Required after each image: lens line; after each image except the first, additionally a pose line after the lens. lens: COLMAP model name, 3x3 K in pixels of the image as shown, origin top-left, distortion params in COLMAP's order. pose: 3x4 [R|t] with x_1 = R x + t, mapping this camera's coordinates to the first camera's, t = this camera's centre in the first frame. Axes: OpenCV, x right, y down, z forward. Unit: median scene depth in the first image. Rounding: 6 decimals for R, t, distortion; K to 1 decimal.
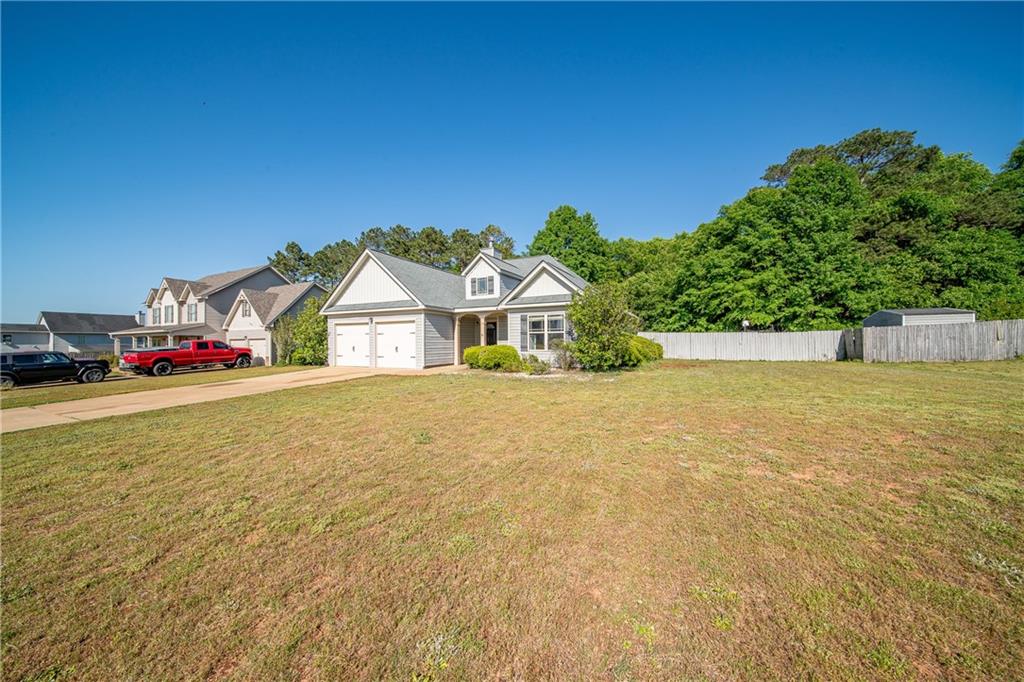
lens RADIAL K [[358.7, 0, 510.4], [0, 358.7, 342.3], [0, 0, 1]] dist [-0.000881, -0.000466]
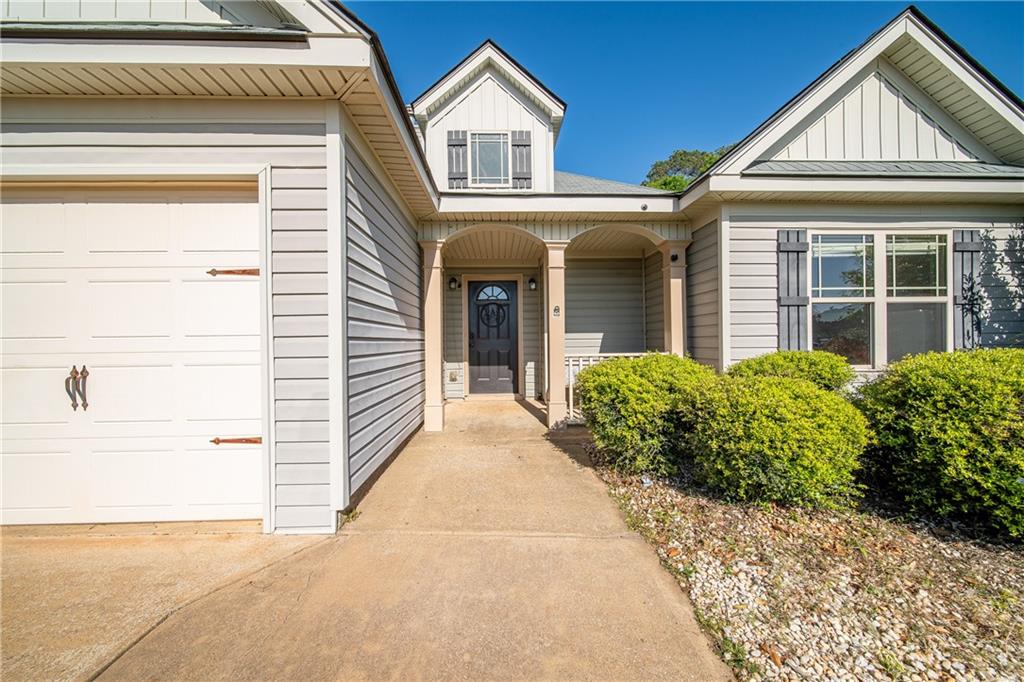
lens RADIAL K [[358.7, 0, 510.4], [0, 358.7, 342.3], [0, 0, 1]] dist [-0.000881, -0.000466]
pose [[0.875902, -0.003467, 0.482477, -0.221220], [0.003258, 0.999994, 0.001273, 0.001835], [-0.482478, 0.000457, 0.875908, 0.743282]]
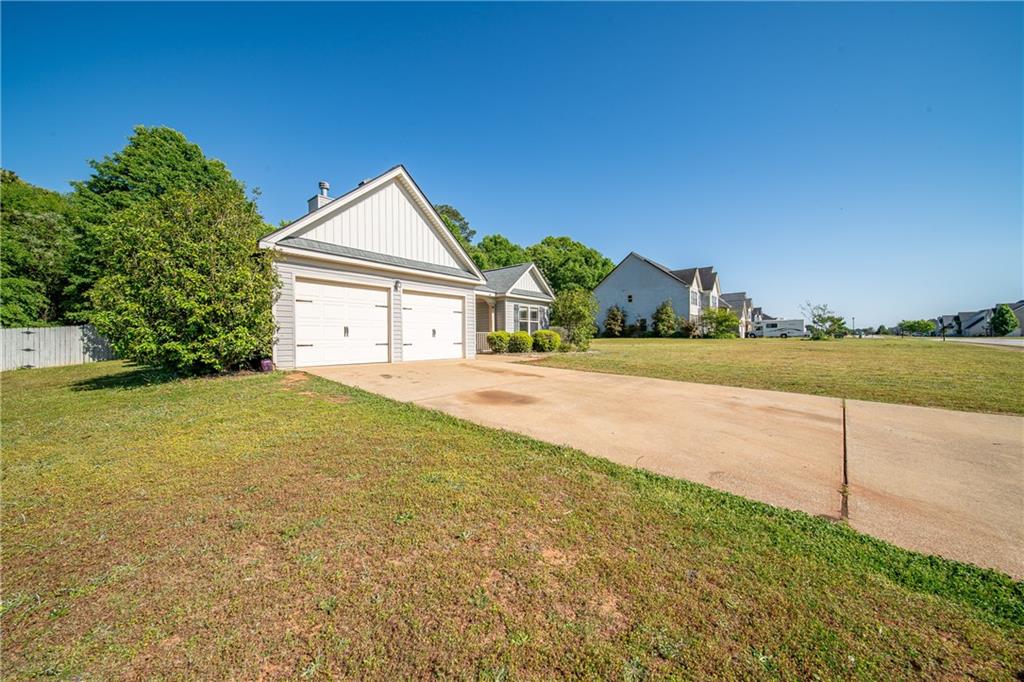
lens RADIAL K [[358.7, 0, 510.4], [0, 358.7, 342.3], [0, 0, 1]] dist [-0.000881, -0.000466]
pose [[0.242001, -0.000865, 0.970276, -0.896336], [0.002049, 0.999998, 0.000381, 0.034844], [-0.970274, 0.001896, 0.242002, 0.635712]]
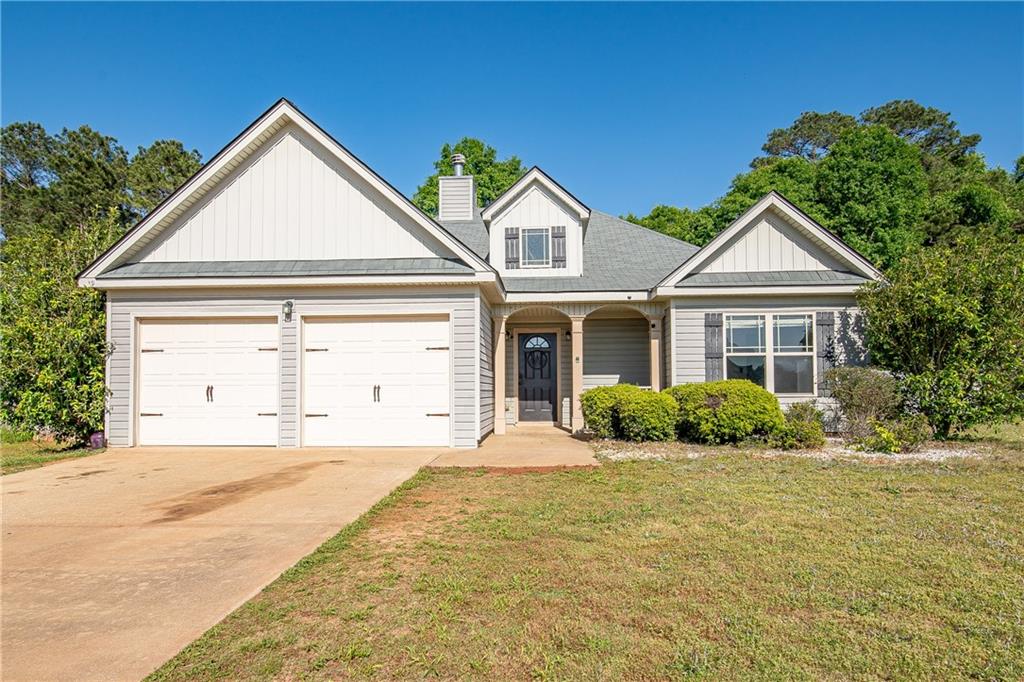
lens RADIAL K [[598.6, 0, 506.4], [0, 598.6, 373.6], [0, 0, 1]] dist [0.000147, -0.000639]
pose [[0.919718, 0.014627, 0.392307, -0.402837], [-0.002811, 0.999525, -0.030678, 0.016116], [-0.392569, 0.027112, 0.919323, 0.372048]]
